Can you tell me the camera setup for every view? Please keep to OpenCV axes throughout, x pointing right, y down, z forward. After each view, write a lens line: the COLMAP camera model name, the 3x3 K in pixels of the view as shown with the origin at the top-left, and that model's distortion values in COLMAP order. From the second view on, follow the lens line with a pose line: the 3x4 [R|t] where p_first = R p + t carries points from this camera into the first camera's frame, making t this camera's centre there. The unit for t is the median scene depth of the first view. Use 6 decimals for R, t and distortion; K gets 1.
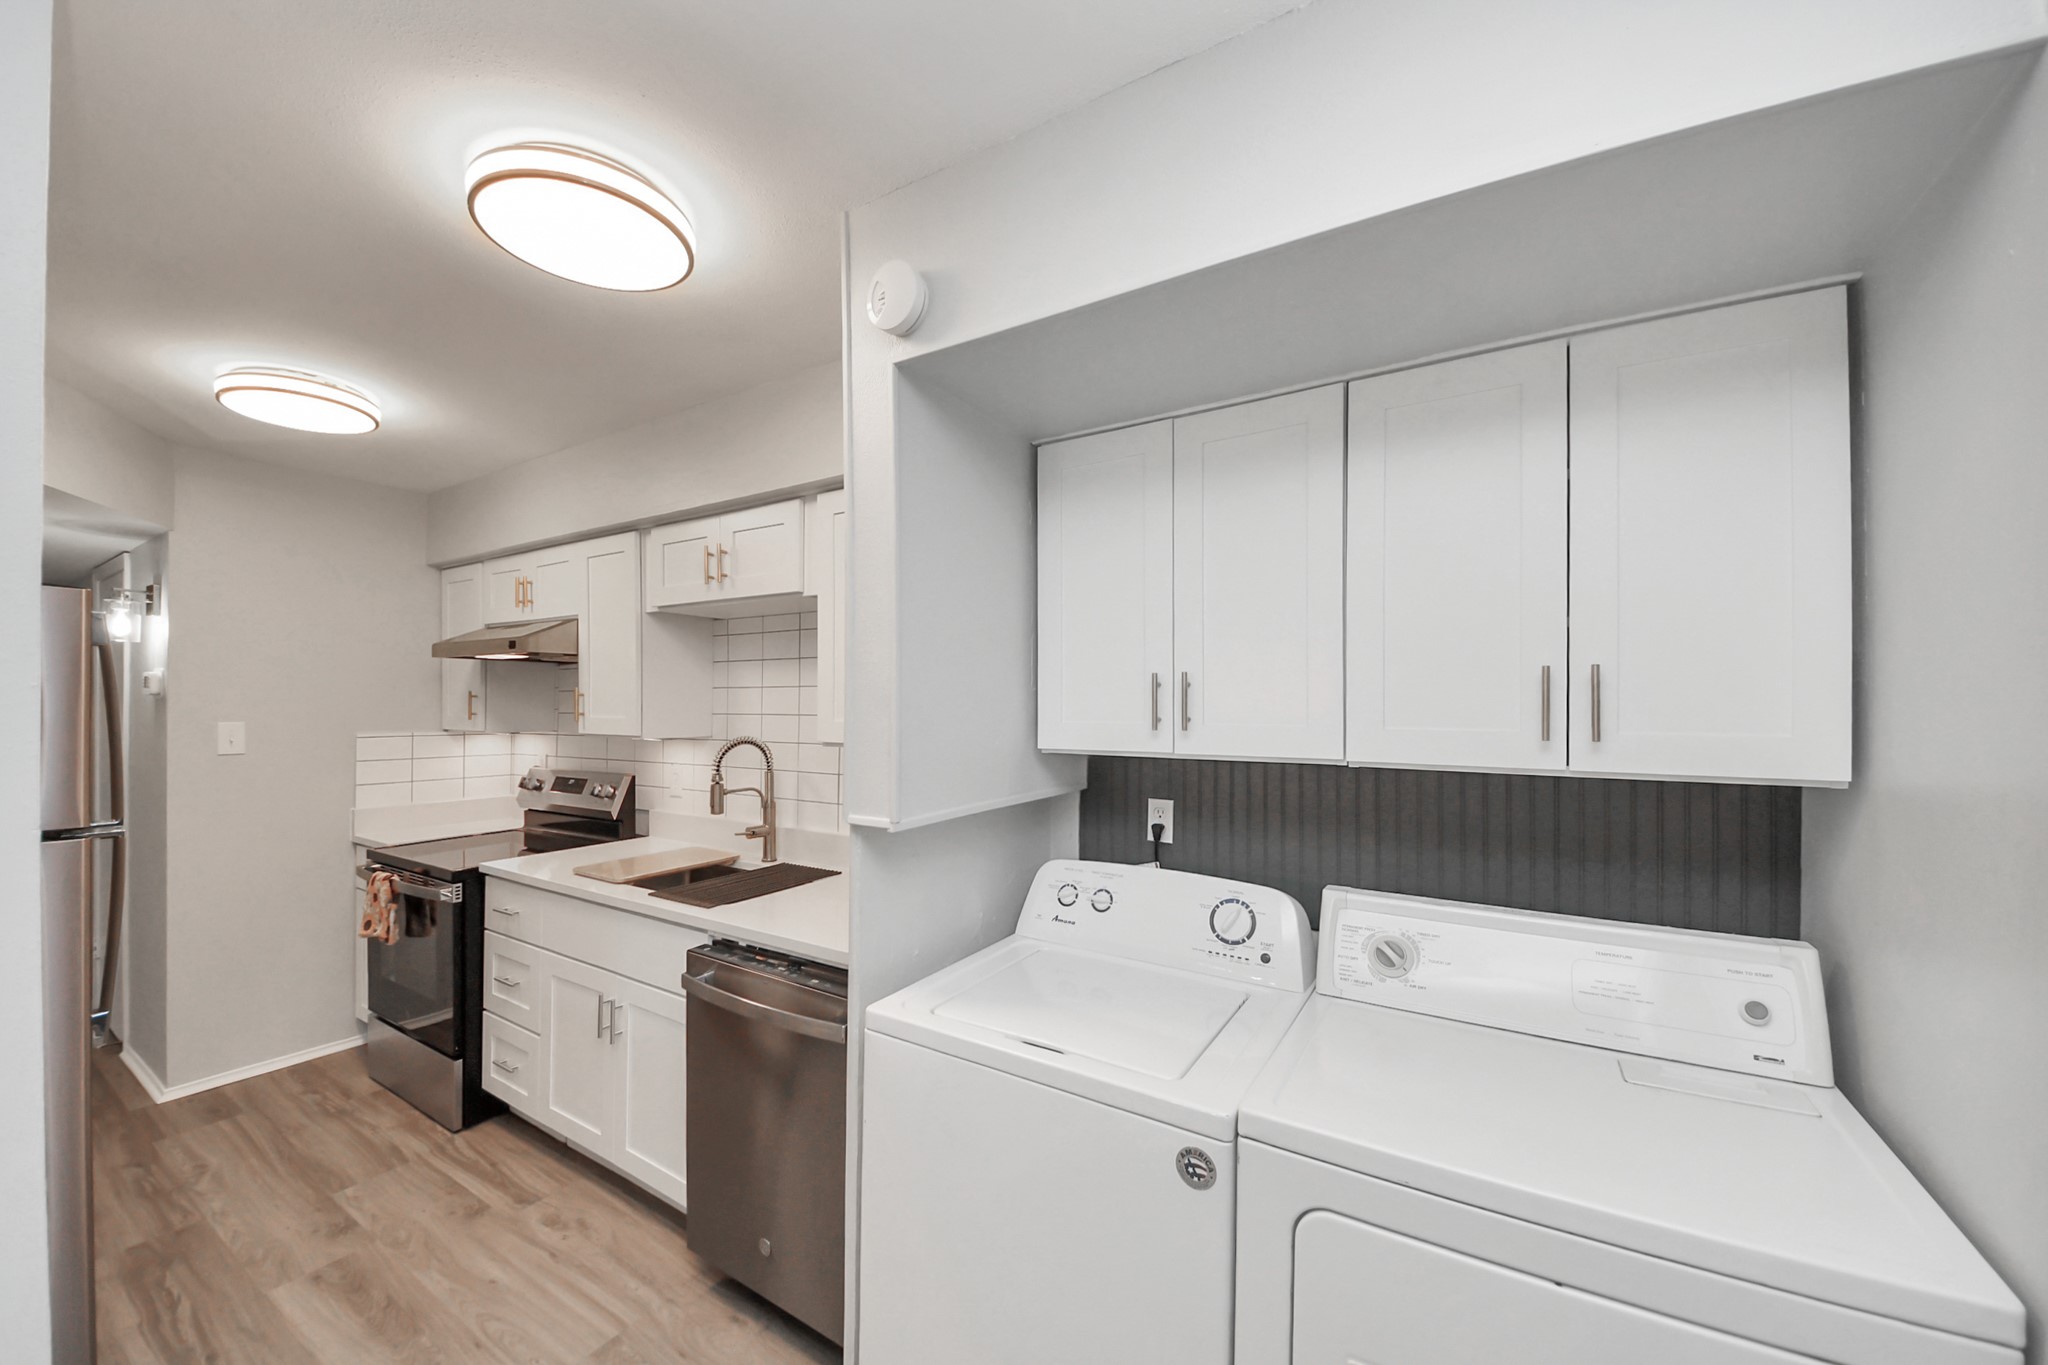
lens RADIAL K [[748.7, 0, 1028.8], [0, 748.7, 693.5], [0, 0, 1]] dist [0.001343, -0.007556]
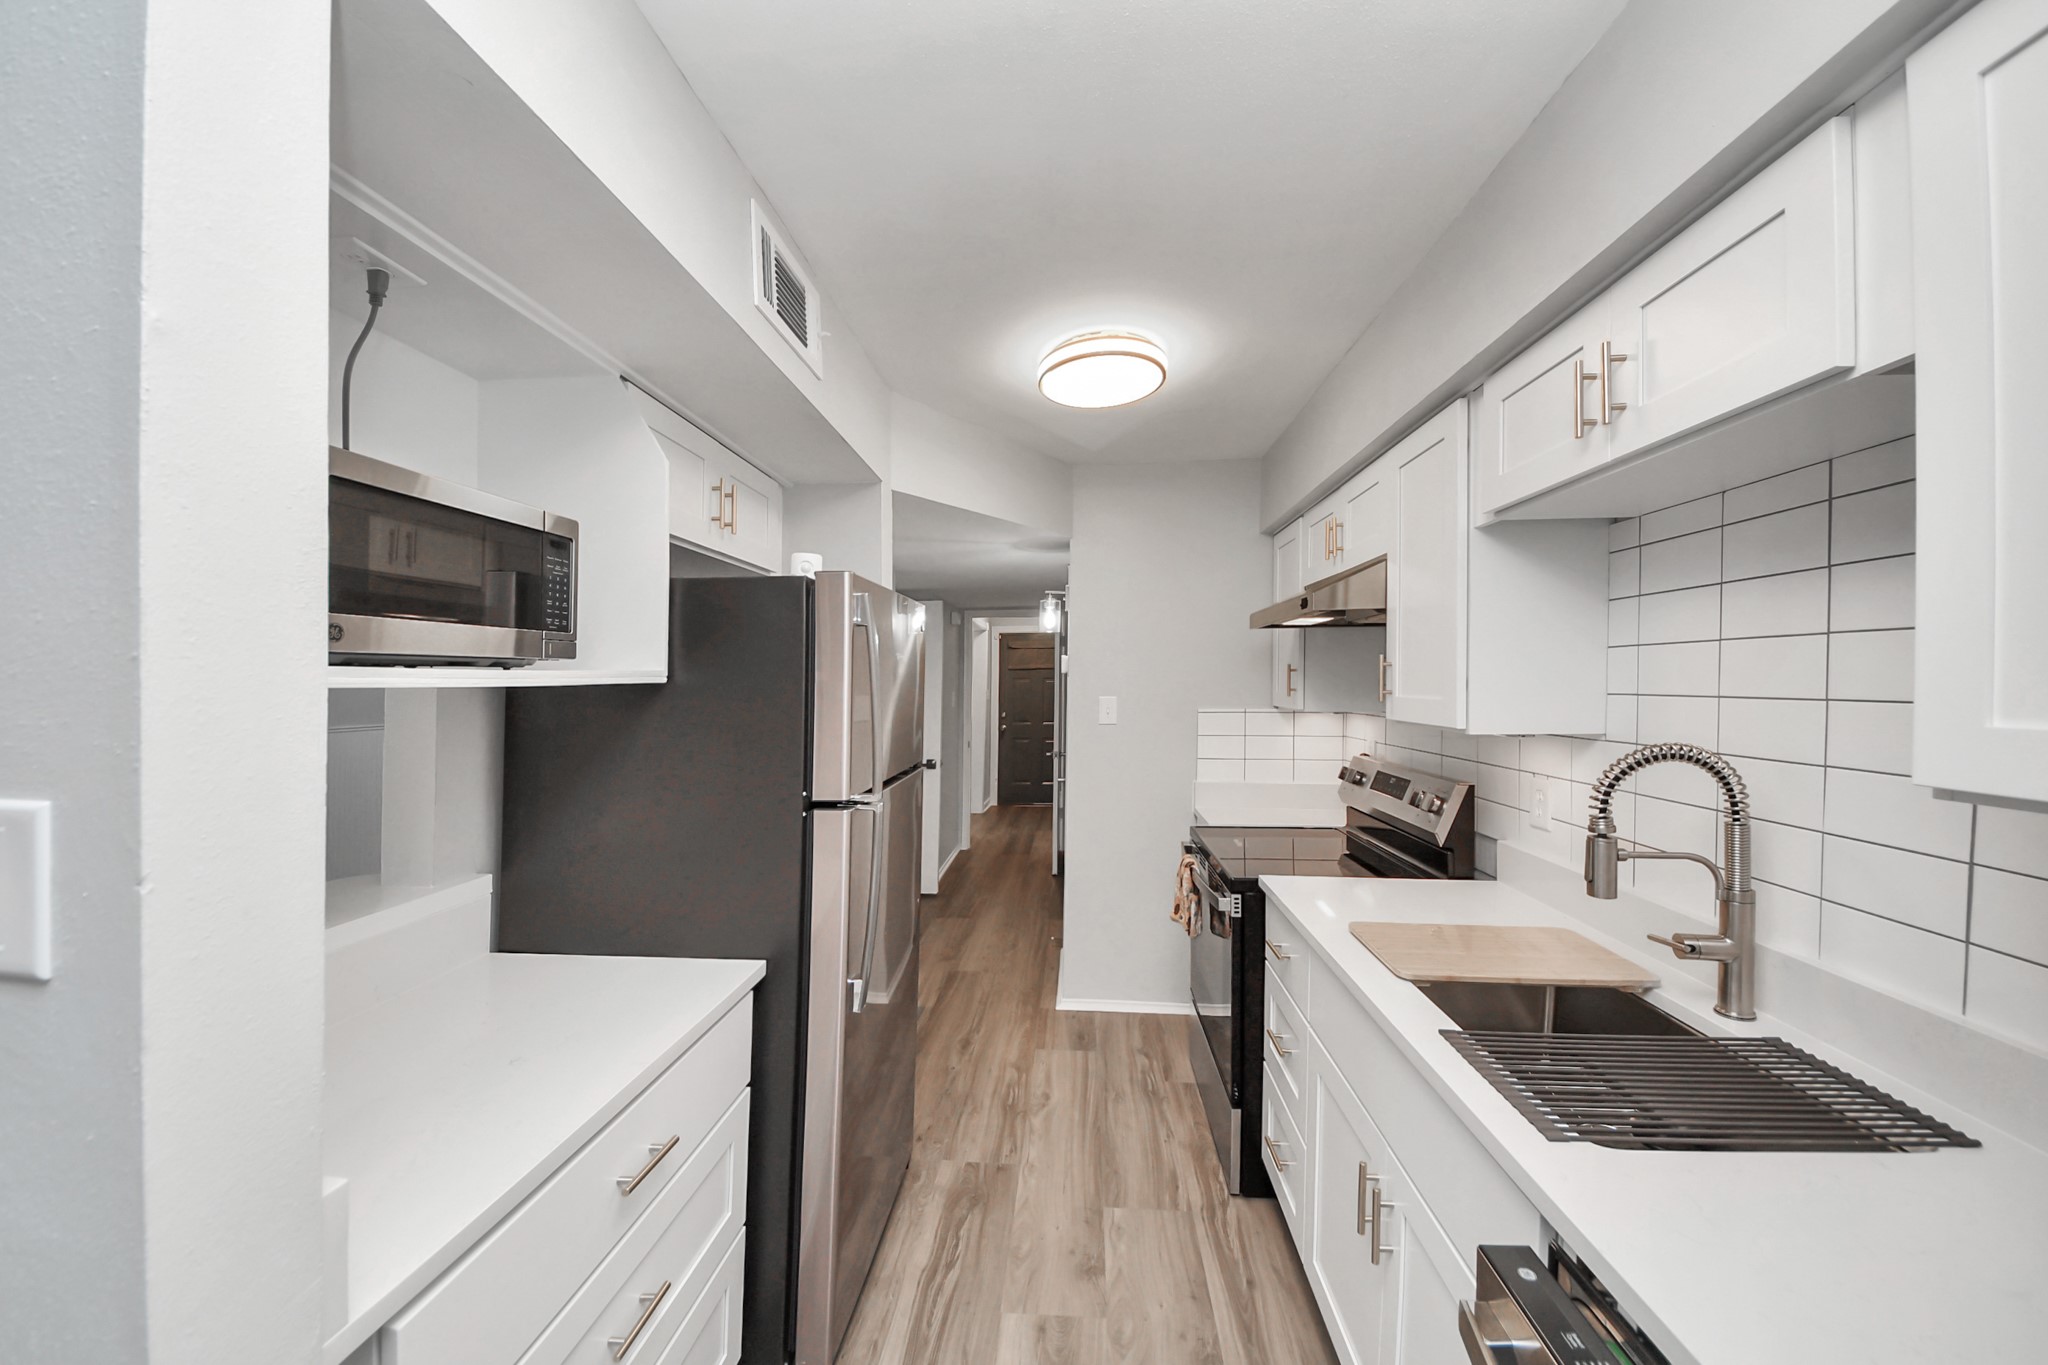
lens RADIAL K [[720.7, 0, 1017.7], [0, 720.7, 688.1], [0, 0, 1]] dist [0.011246, -0.017227]
pose [[0.437559, 0.007601, -0.899157, -0.149398], [0.010345, 0.999856, 0.013486, 0.012839], [0.899130, -0.015203, 0.437418, 0.421120]]
